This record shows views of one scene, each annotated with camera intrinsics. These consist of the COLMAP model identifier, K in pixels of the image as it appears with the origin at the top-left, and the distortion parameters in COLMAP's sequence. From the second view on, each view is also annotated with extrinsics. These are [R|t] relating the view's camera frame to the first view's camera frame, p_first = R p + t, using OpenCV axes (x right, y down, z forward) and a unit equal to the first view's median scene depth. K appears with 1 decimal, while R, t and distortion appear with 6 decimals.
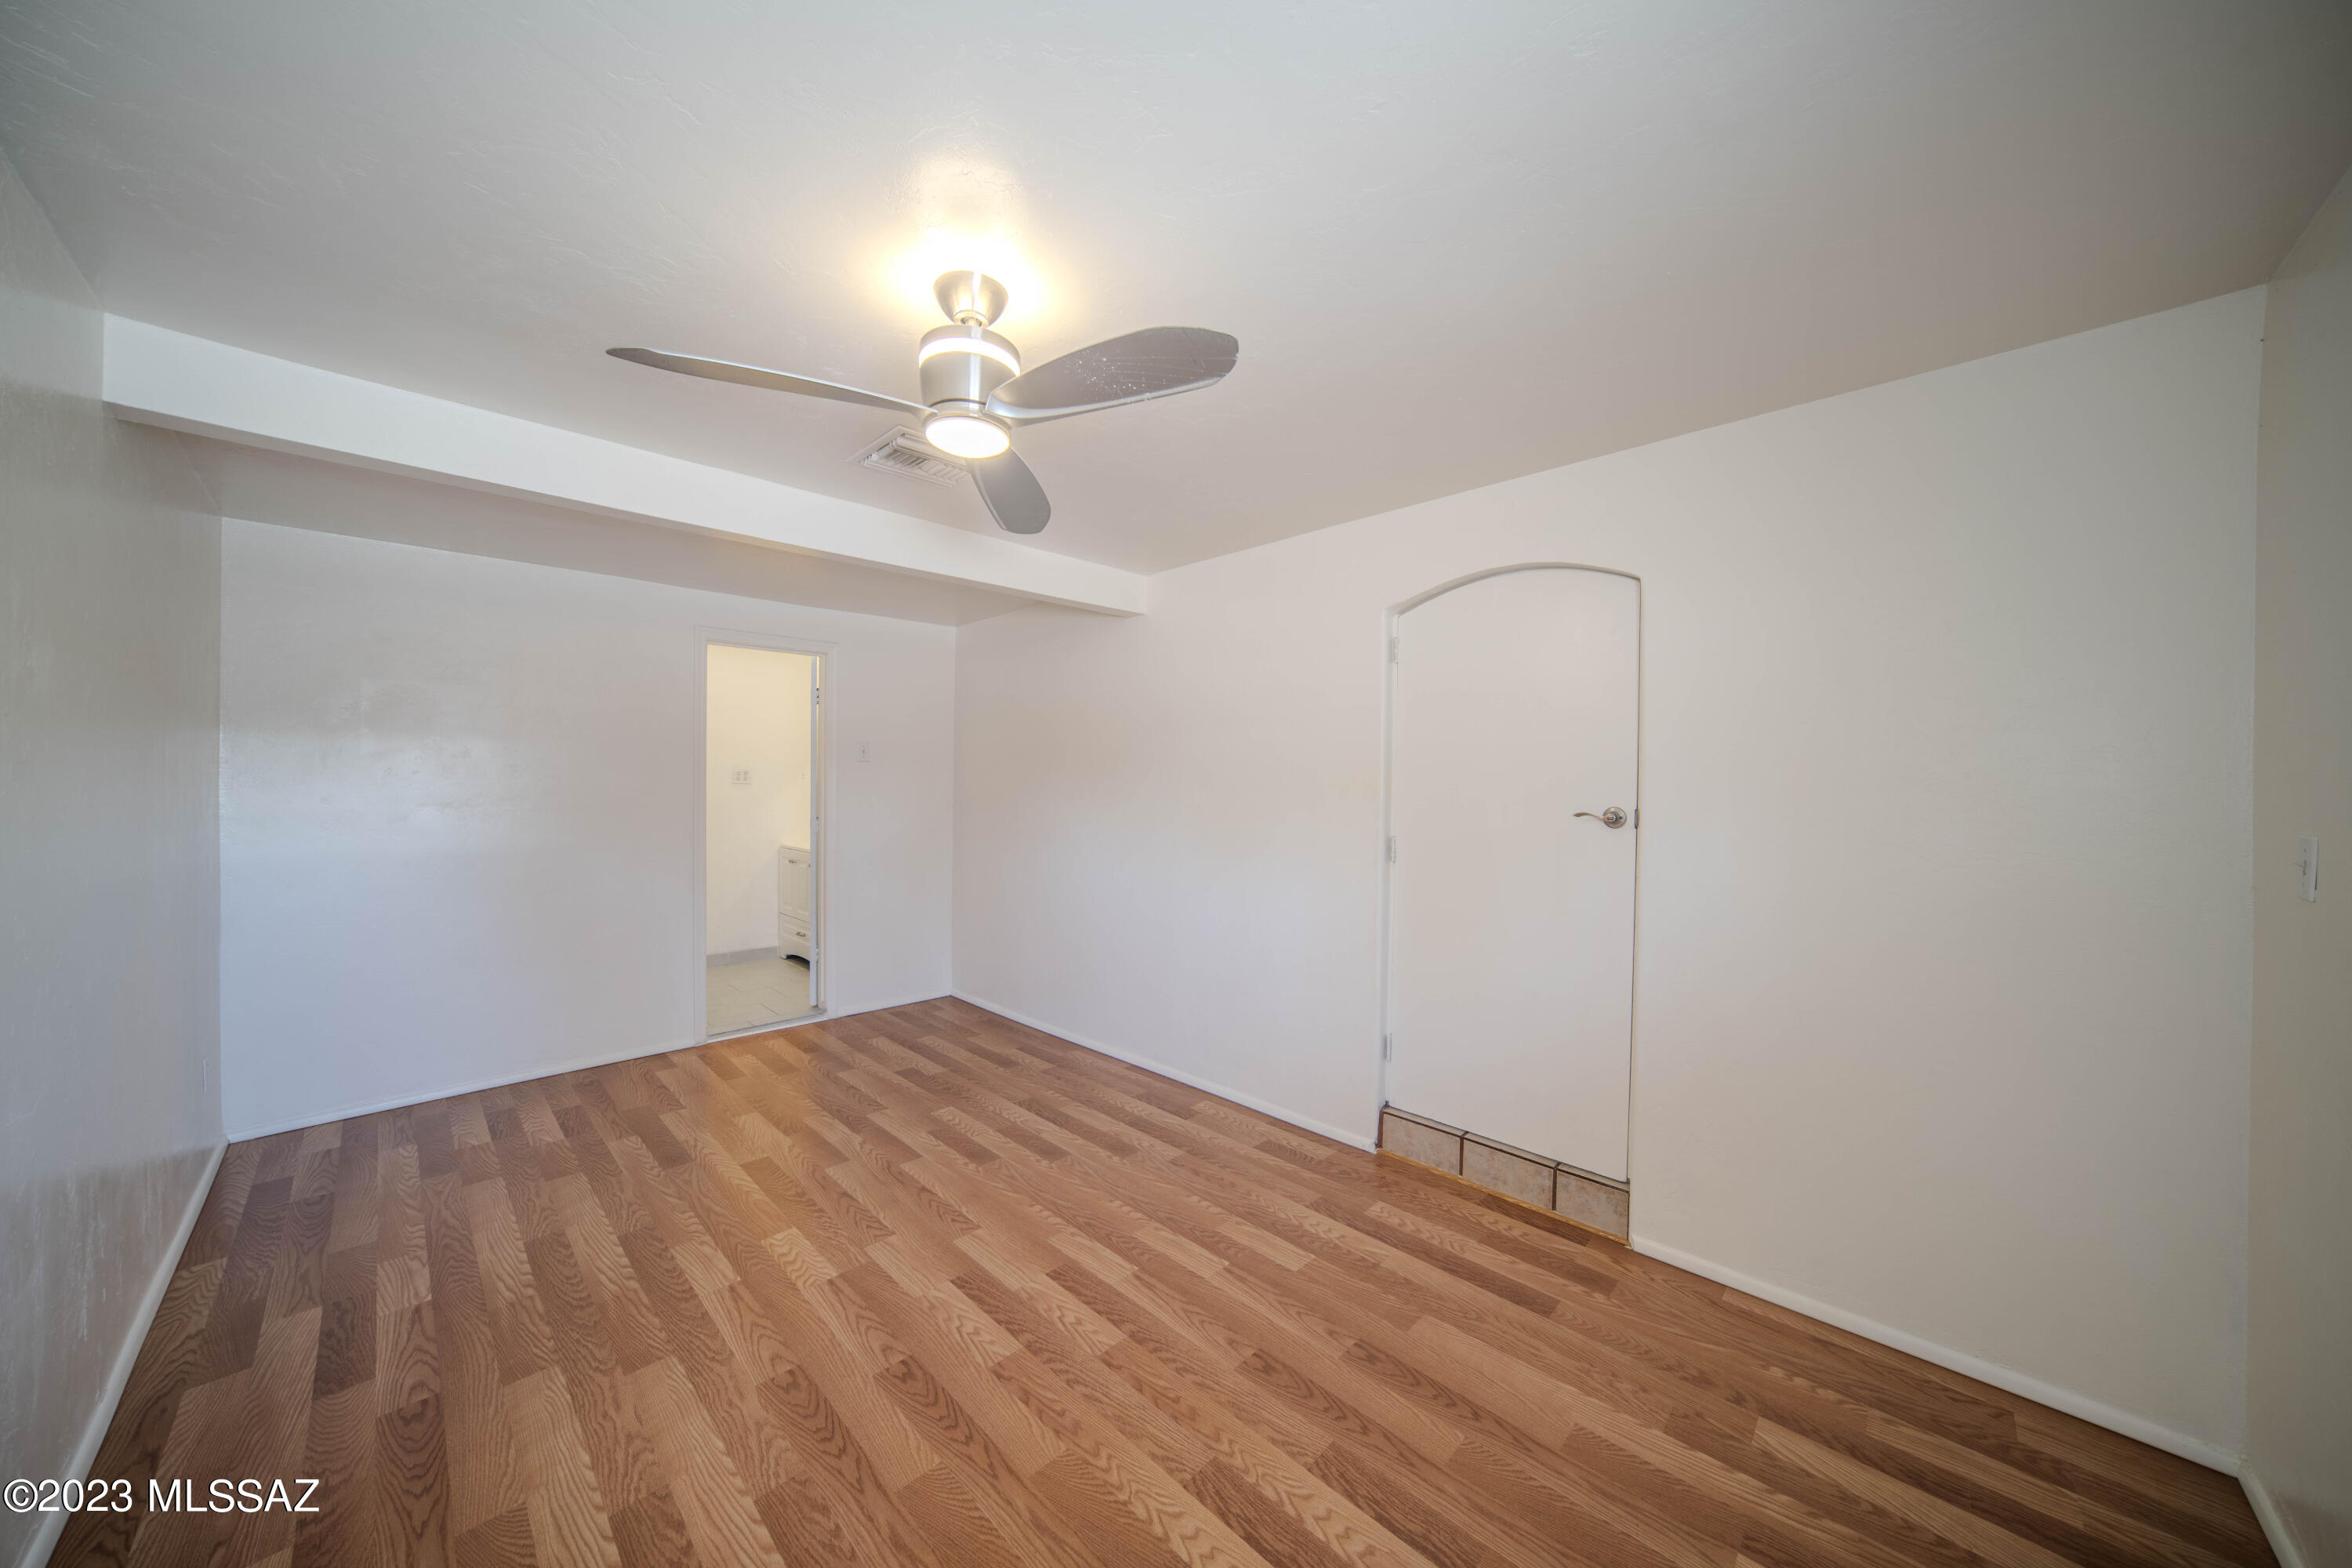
lens RADIAL K [[790.6, 0, 1174.6], [0, 790.6, 782.4], [0, 0, 1]] dist [-0.012245, 0.001517]
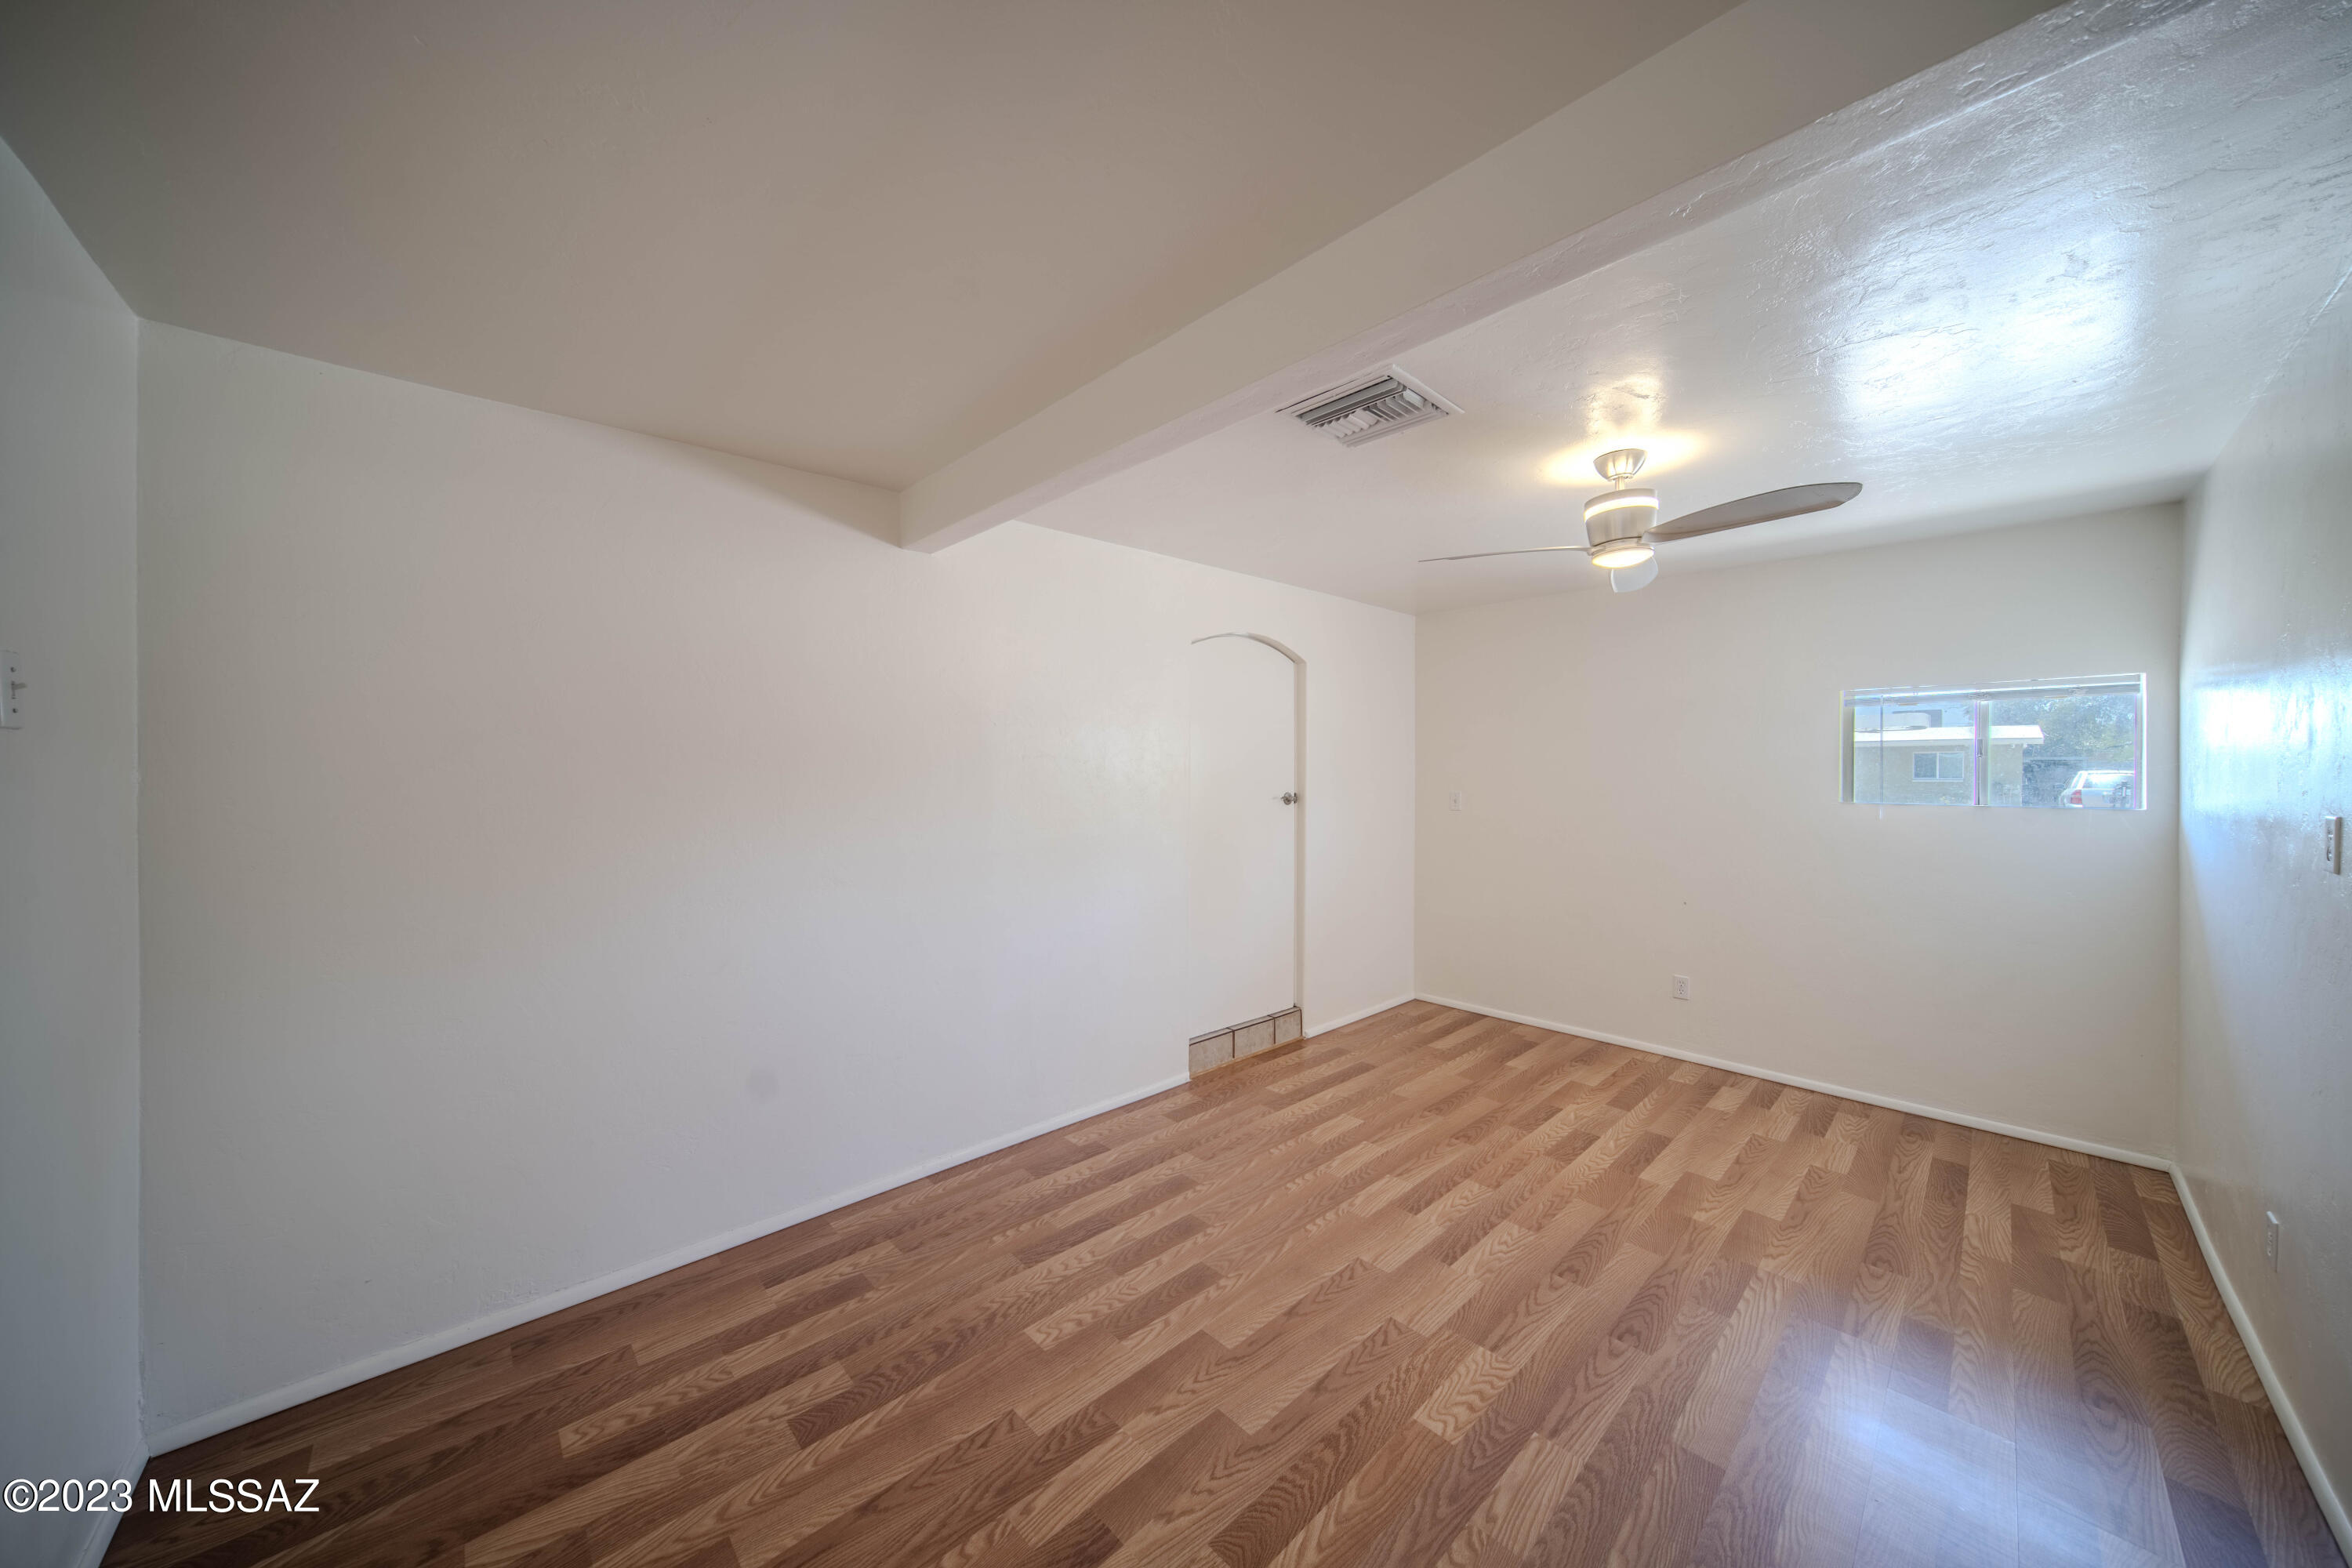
lens RADIAL K [[790.6, 0, 1184.6], [0, 790.6, 760.6], [0, 0, 1]] dist [-0.012245, 0.001517]
pose [[0.029504, 0.017333, 0.999414, -1.194864], [-0.005031, 0.999840, -0.017192, -0.009639], [-0.999552, -0.004520, 0.029587, 1.177945]]
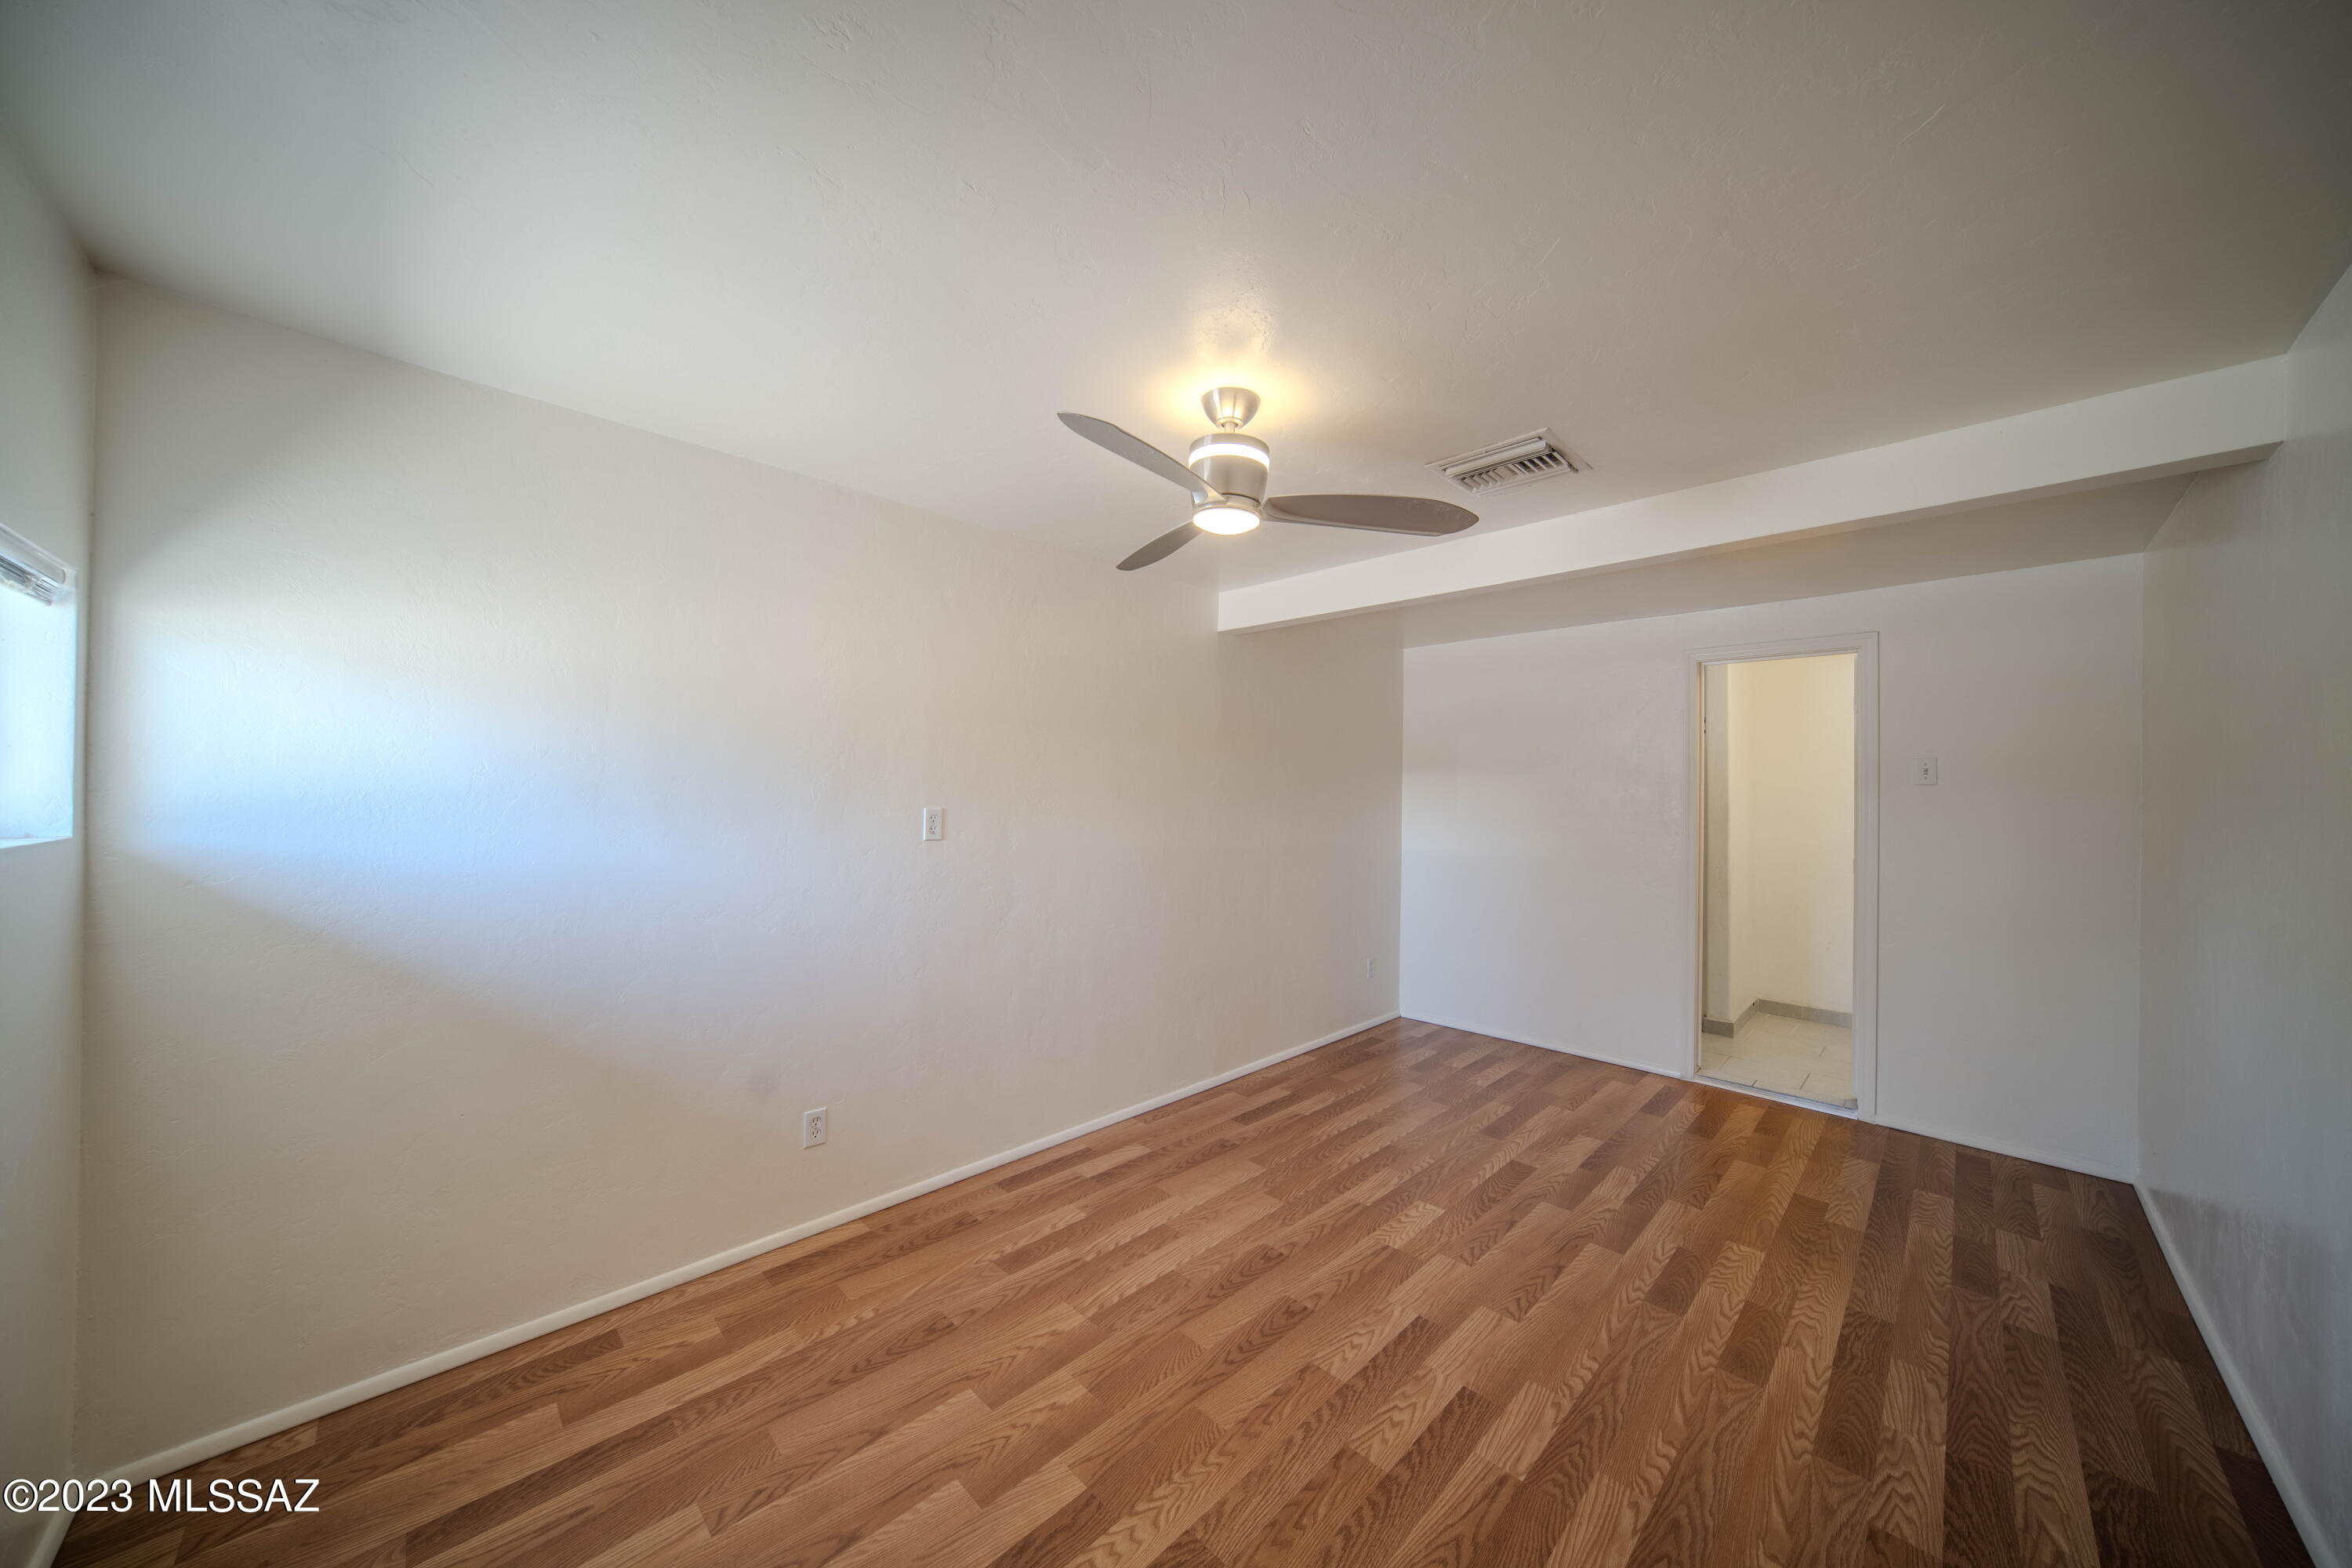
lens RADIAL K [[790.6, 0, 1170.5], [0, 790.6, 805.3], [0, 0, 1]] dist [-0.012245, 0.001517]
pose [[-0.022108, 0.005145, -0.999742, 0.617484], [-0.015486, 0.999865, 0.005488, 0.000200], [0.999636, 0.015603, -0.022025, 0.626992]]
